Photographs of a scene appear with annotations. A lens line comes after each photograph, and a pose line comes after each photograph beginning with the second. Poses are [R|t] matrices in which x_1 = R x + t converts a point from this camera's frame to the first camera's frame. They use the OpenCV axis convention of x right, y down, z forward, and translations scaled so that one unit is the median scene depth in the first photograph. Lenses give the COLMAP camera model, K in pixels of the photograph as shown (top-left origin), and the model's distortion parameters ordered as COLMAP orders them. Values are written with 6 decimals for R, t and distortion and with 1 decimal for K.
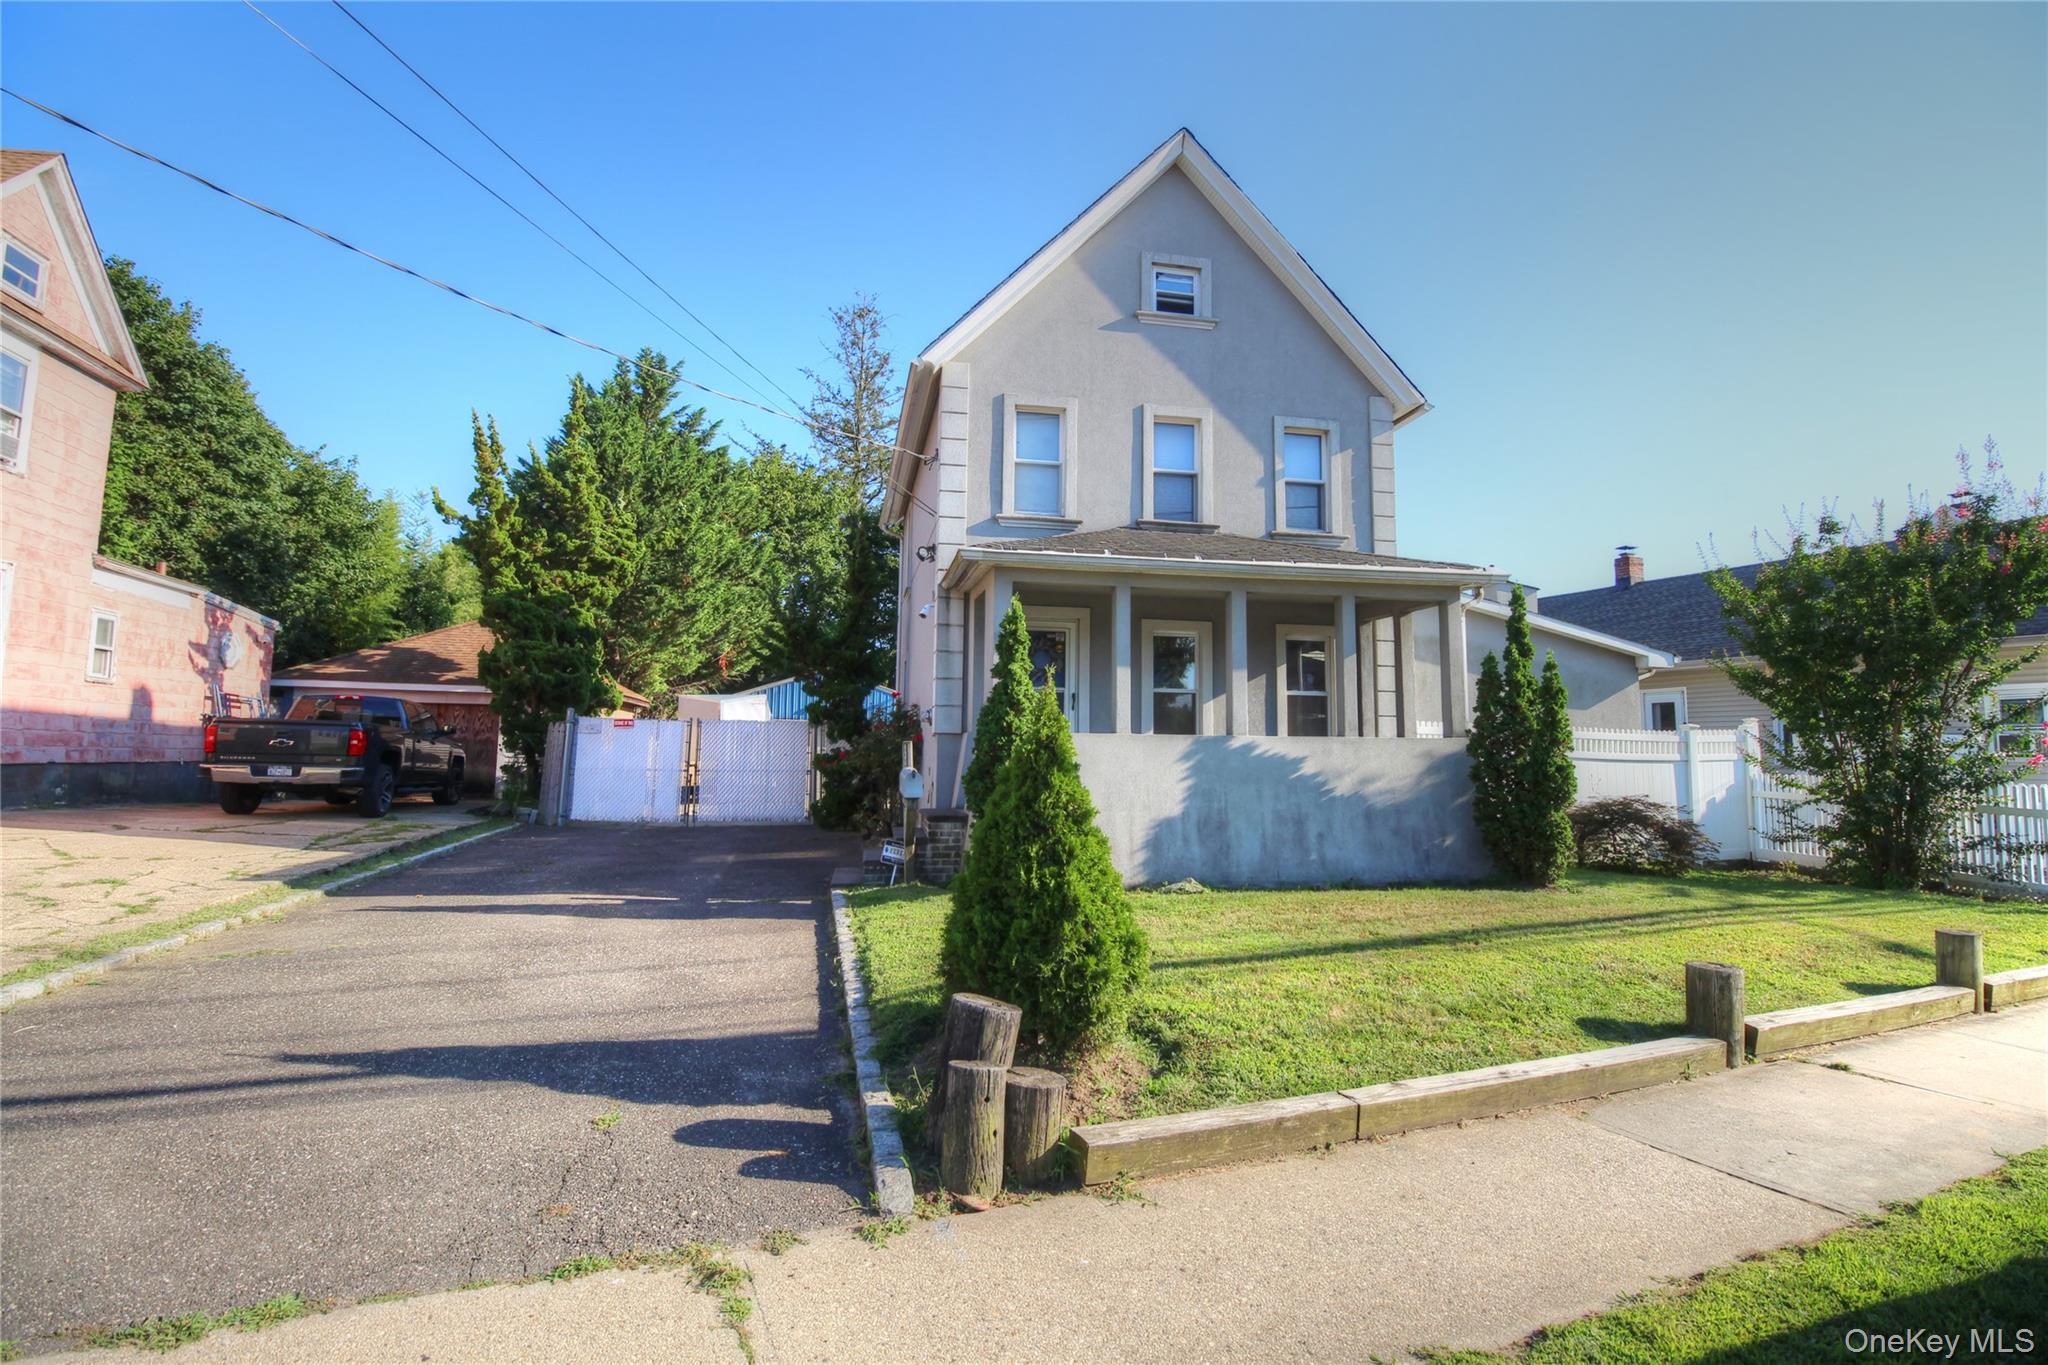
lens RADIAL K [[994.4, 0, 998.0], [0, 994.4, 653.9], [0, 0, 1]] dist [0.002461, -0.016020]
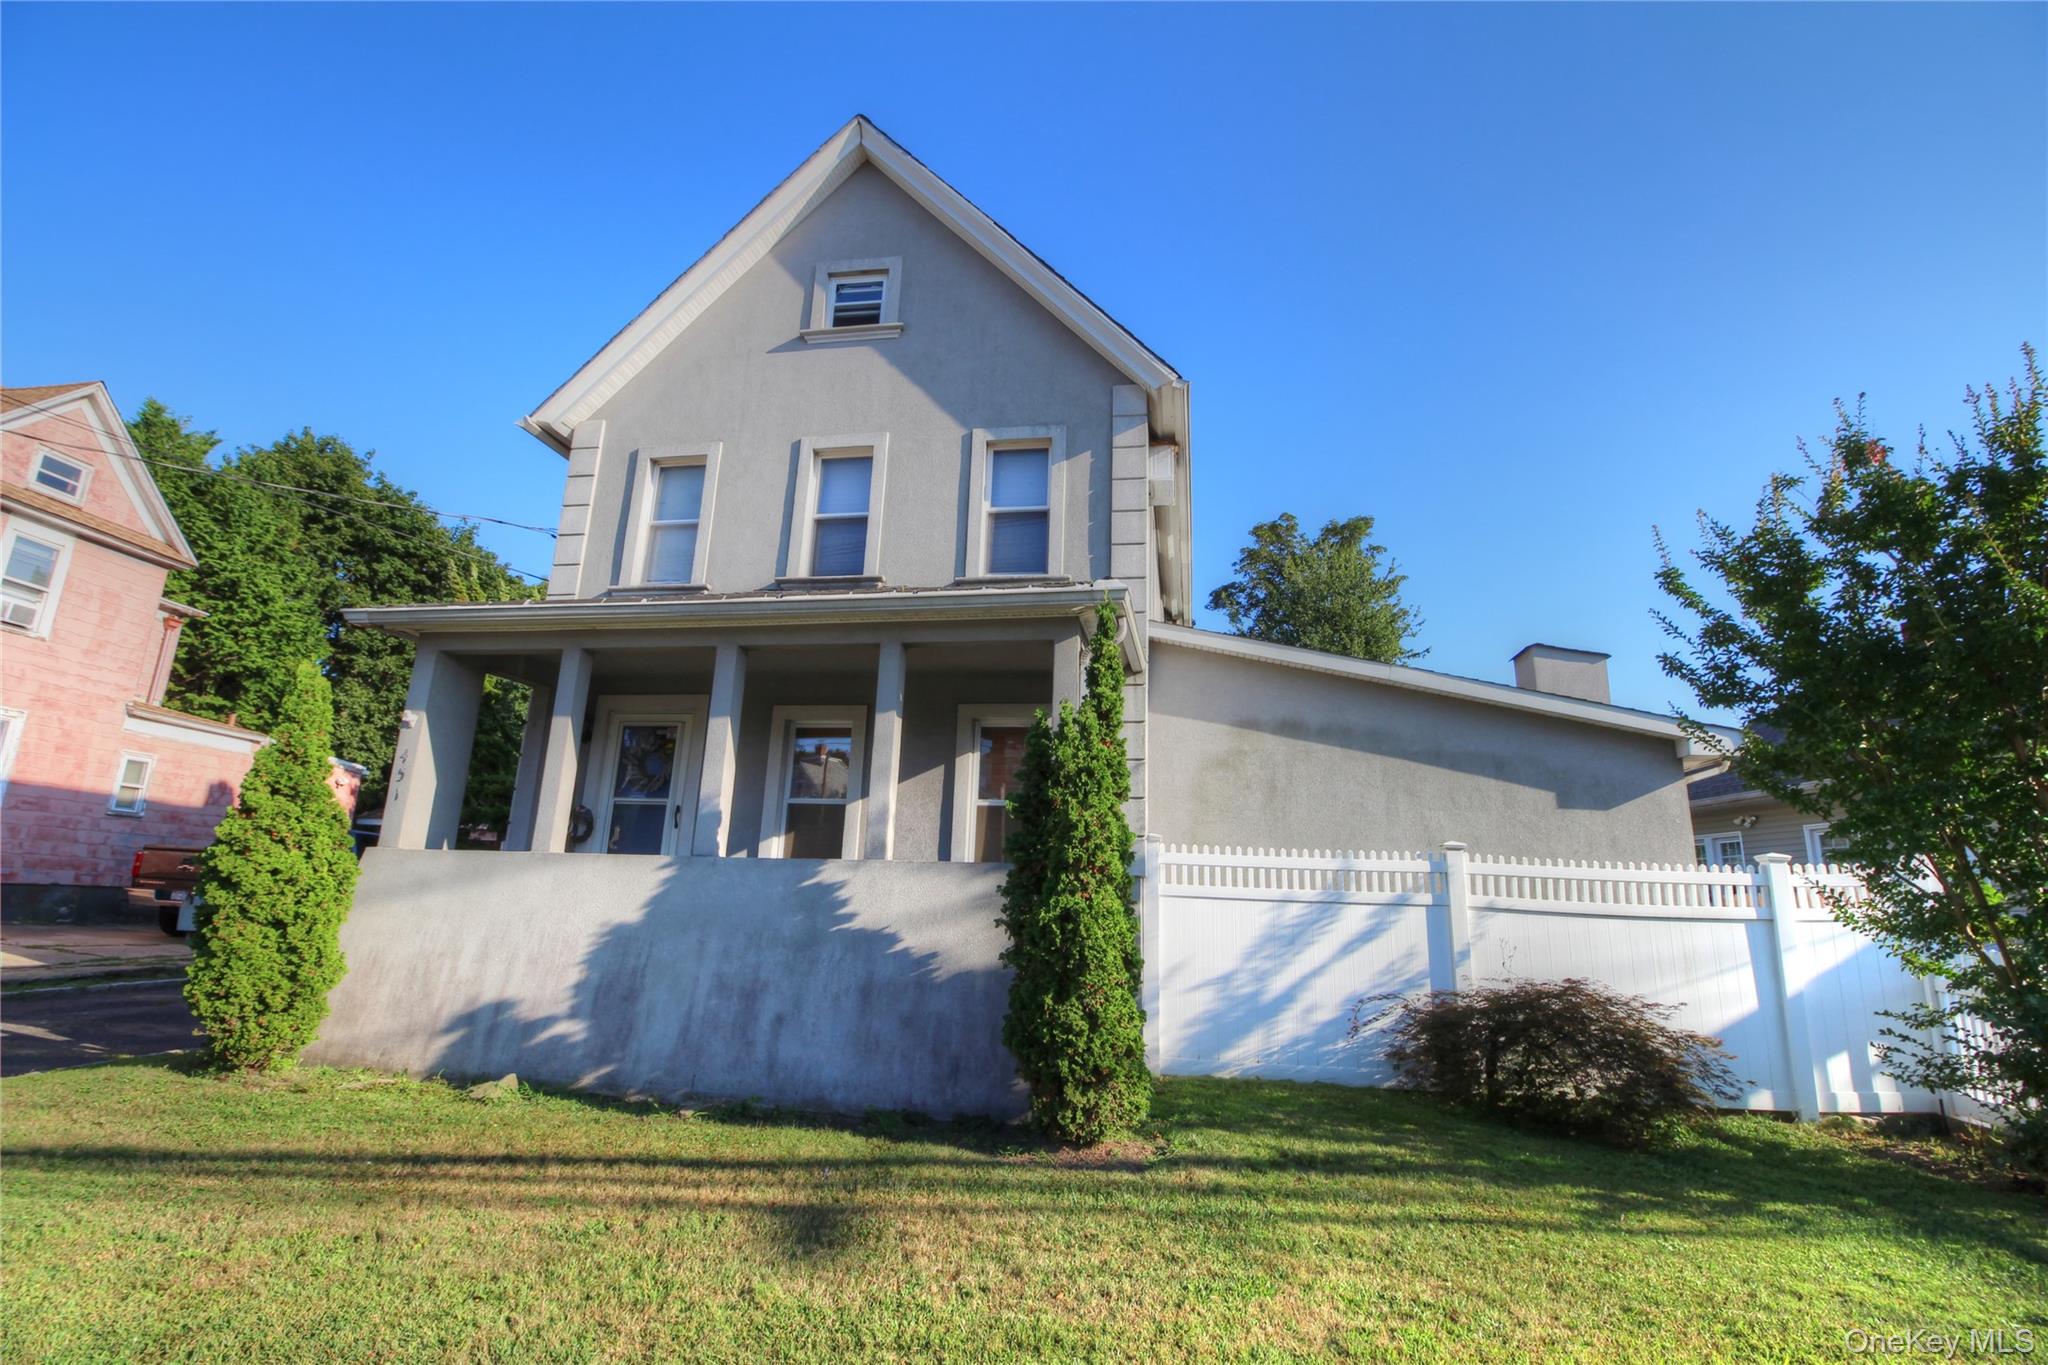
lens RADIAL K [[951.5, 0, 1025.5], [0, 951.5, 658.7], [0, 0, 1]] dist [0.002251, -0.014170]
pose [[0.935468, -0.070270, -0.346355, 0.541733], [0.015044, 0.987063, -0.159628, 0.044916], [0.353091, 0.144116, 0.924423, 0.370850]]
